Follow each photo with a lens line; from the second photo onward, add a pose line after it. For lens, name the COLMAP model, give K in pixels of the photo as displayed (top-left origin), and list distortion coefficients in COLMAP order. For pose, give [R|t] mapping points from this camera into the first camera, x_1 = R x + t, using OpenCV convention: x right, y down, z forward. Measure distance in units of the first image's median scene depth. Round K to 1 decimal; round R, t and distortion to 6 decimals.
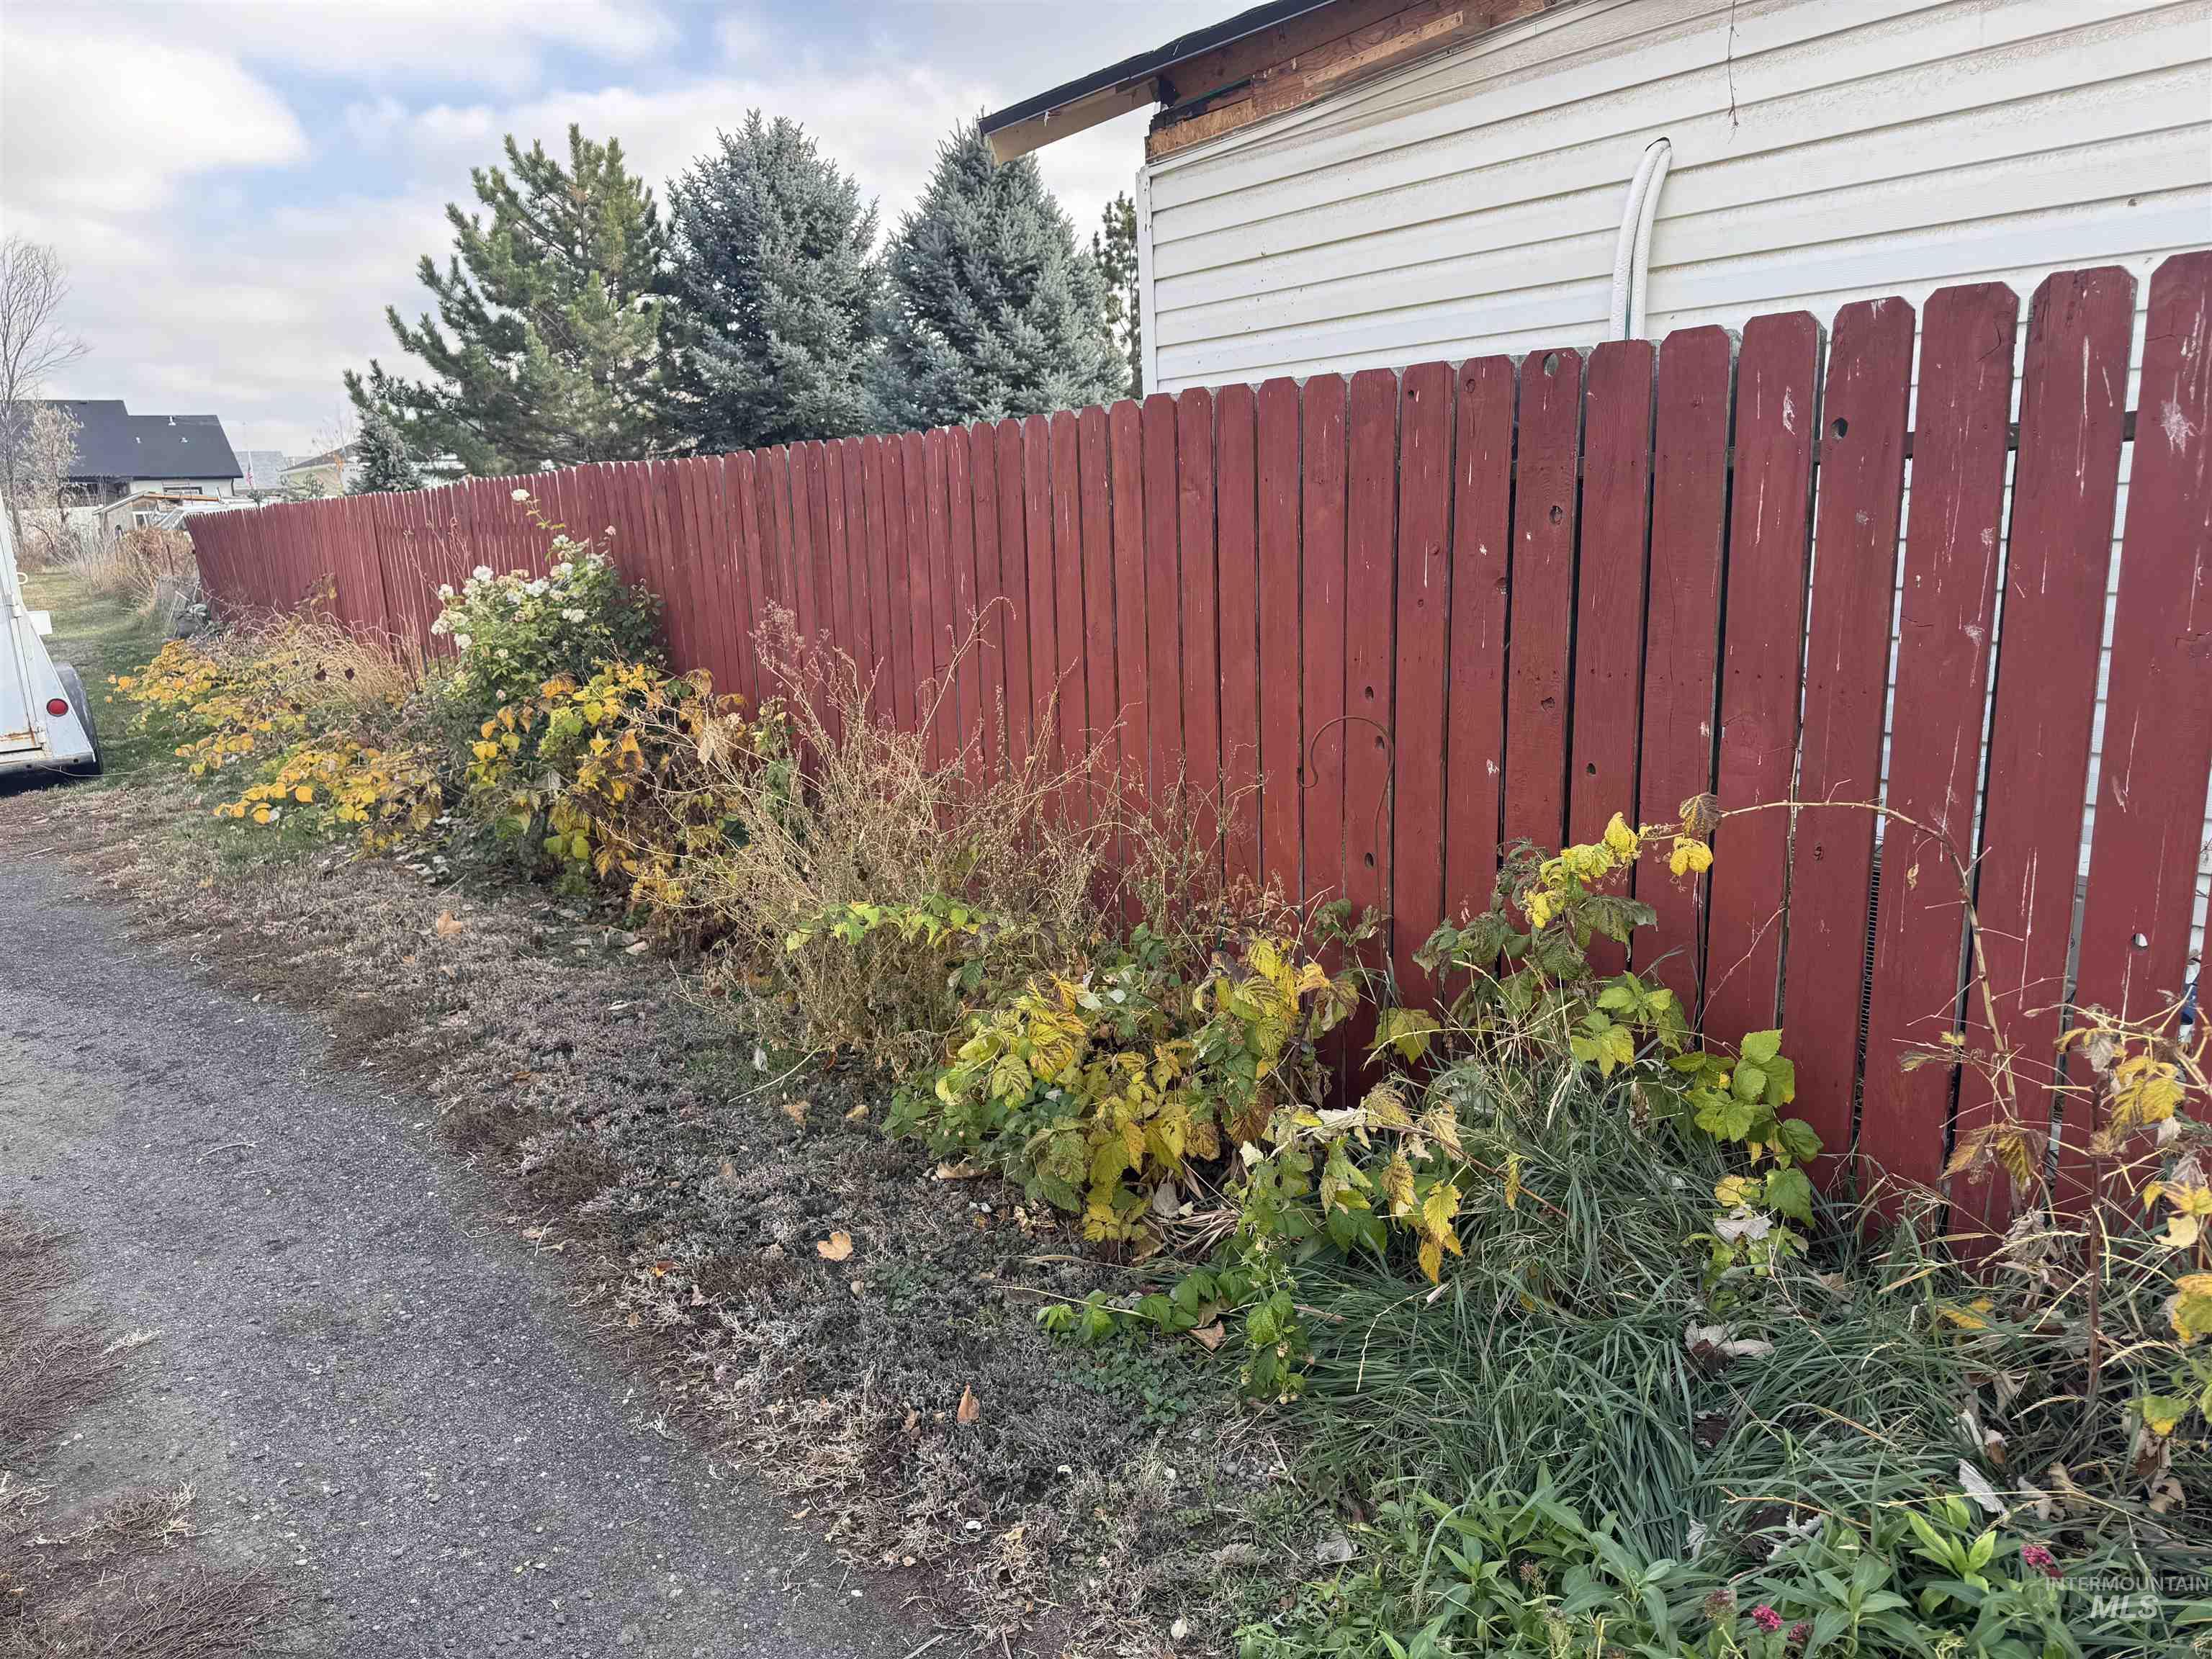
lens RADIAL K [[1551.6, 0, 1098.9], [0, 1551.6, 832.6], [0, 0, 1]] dist [0.110782, -0.179146]
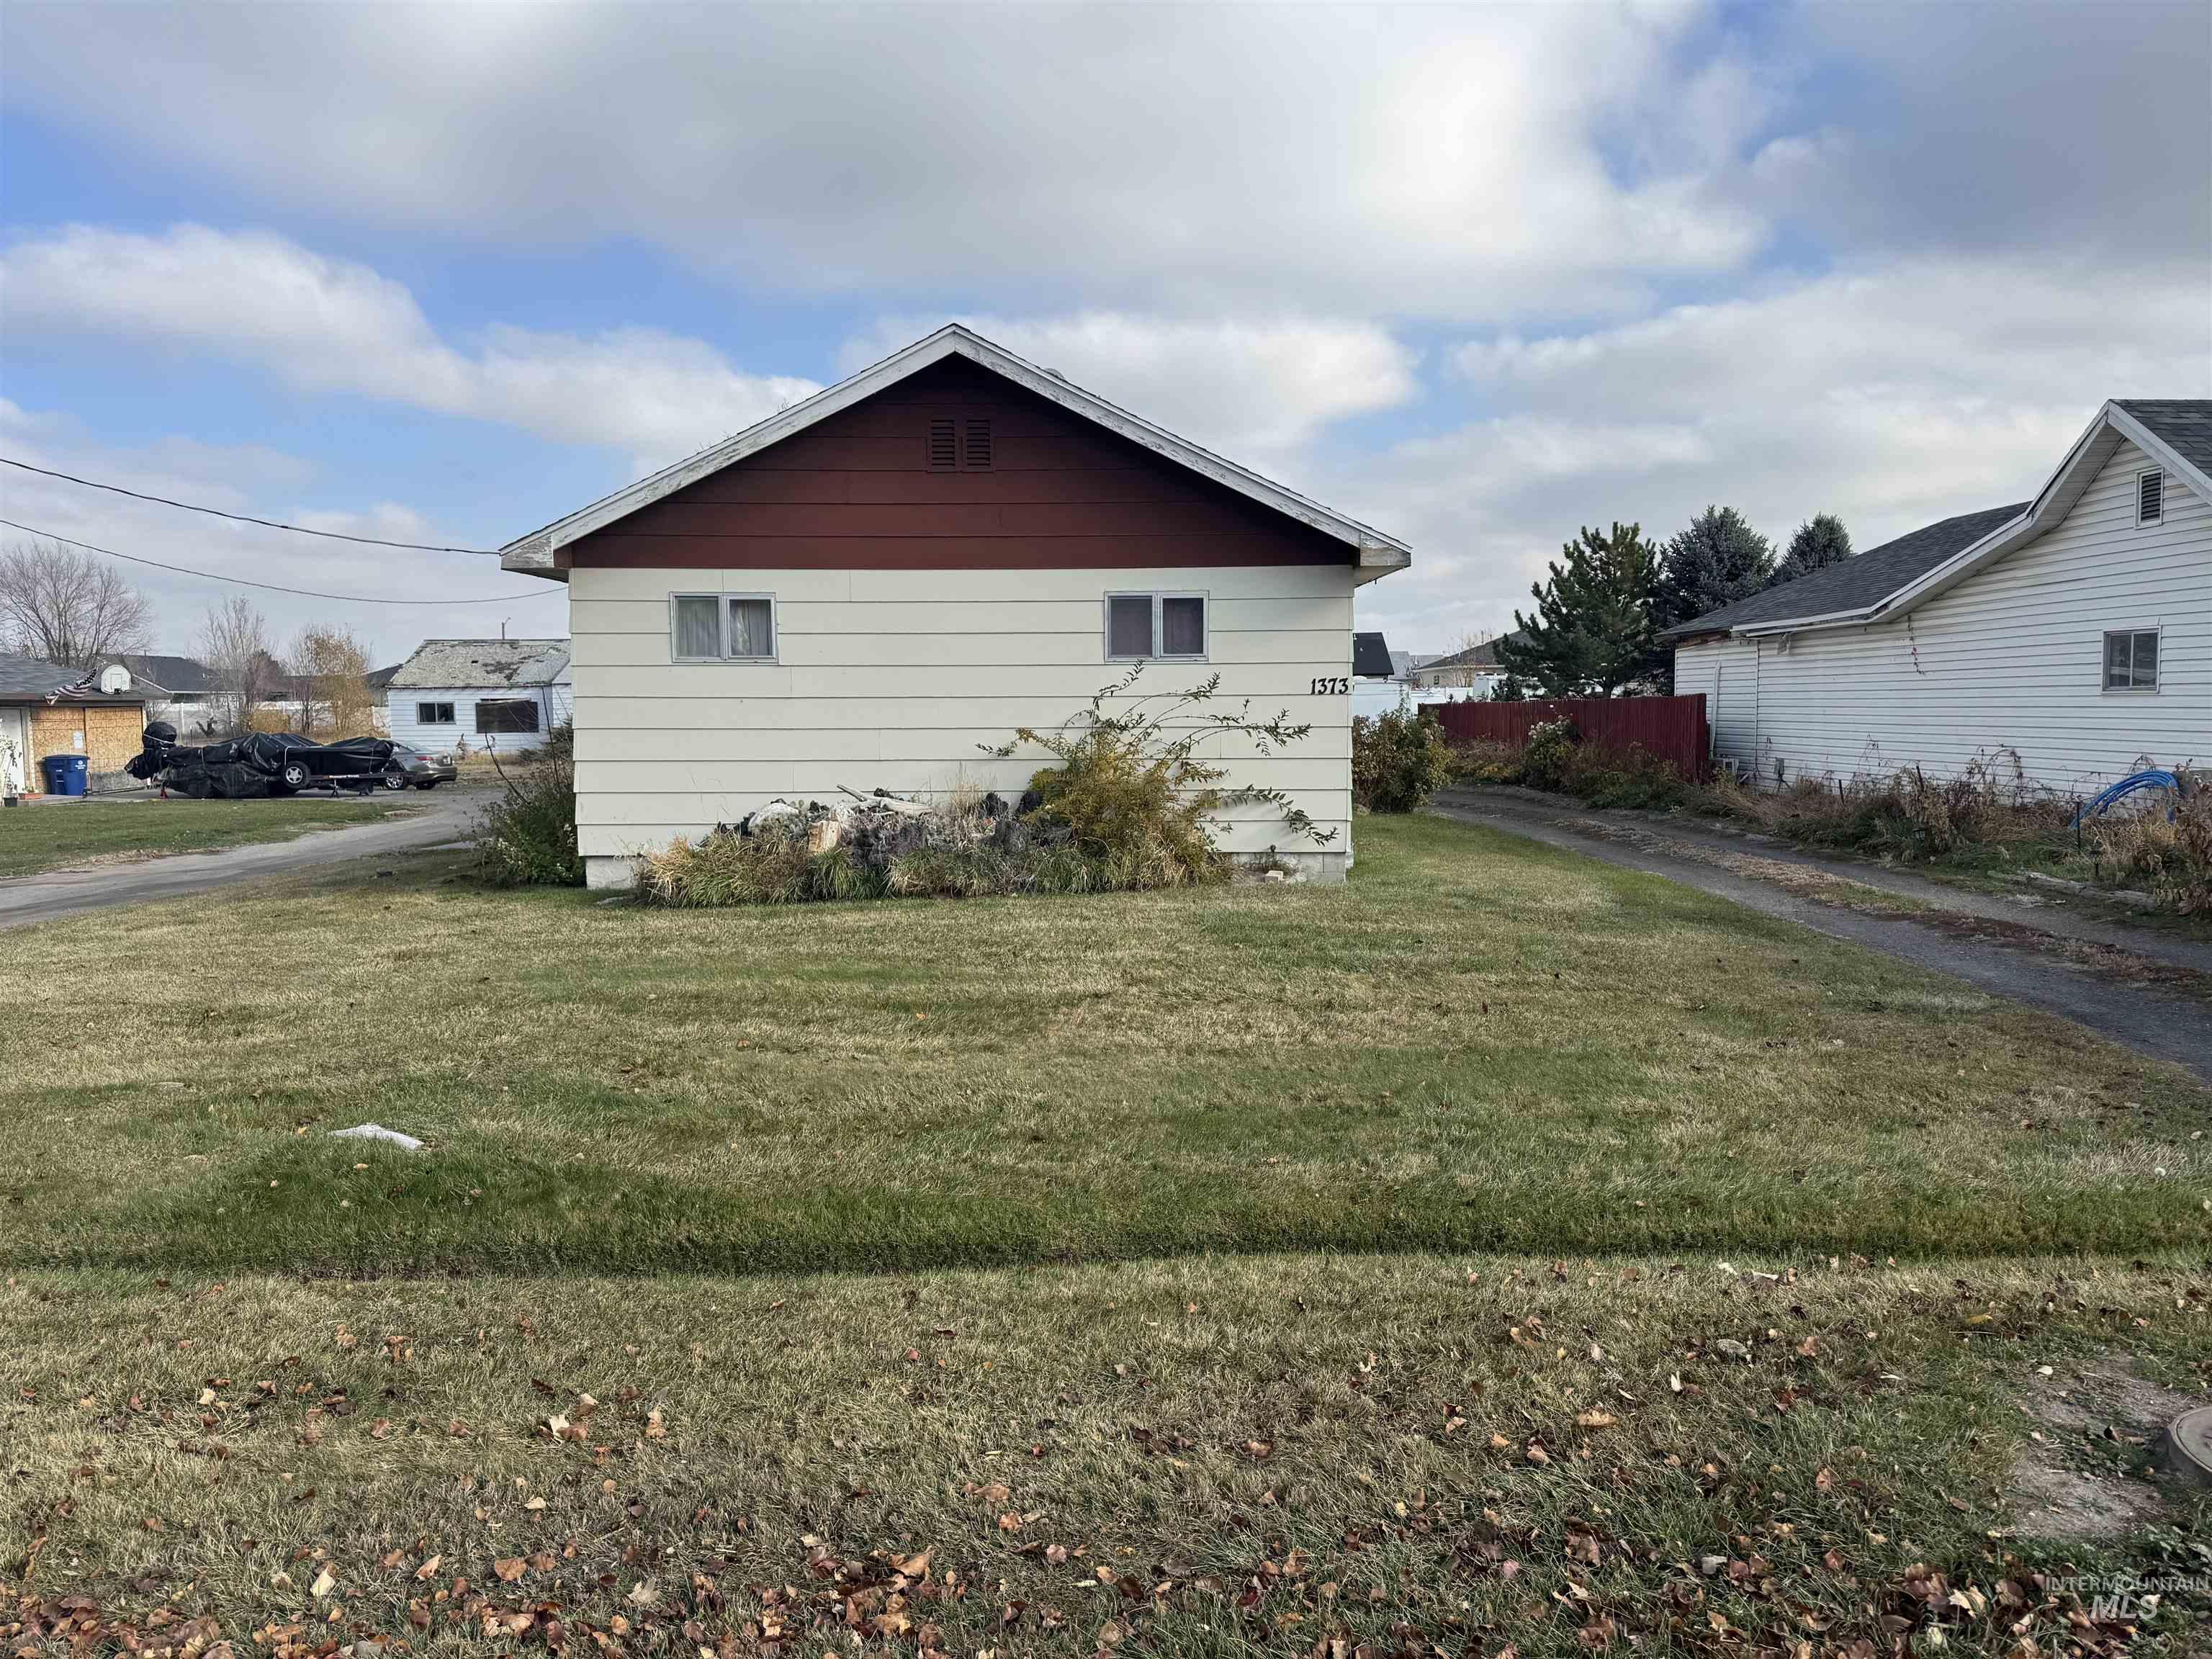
lens RADIAL K [[1495.8, 0, 1069.2], [0, 1495.8, 833.6], [0, 0, 1]] dist [0.077990, 0.000463]
pose [[0.781155, 0.080425, -0.619135, 0.359505], [-0.147465, 0.987377, -0.057796, 0.170892], [0.606672, 0.136448, 0.783155, -0.907033]]
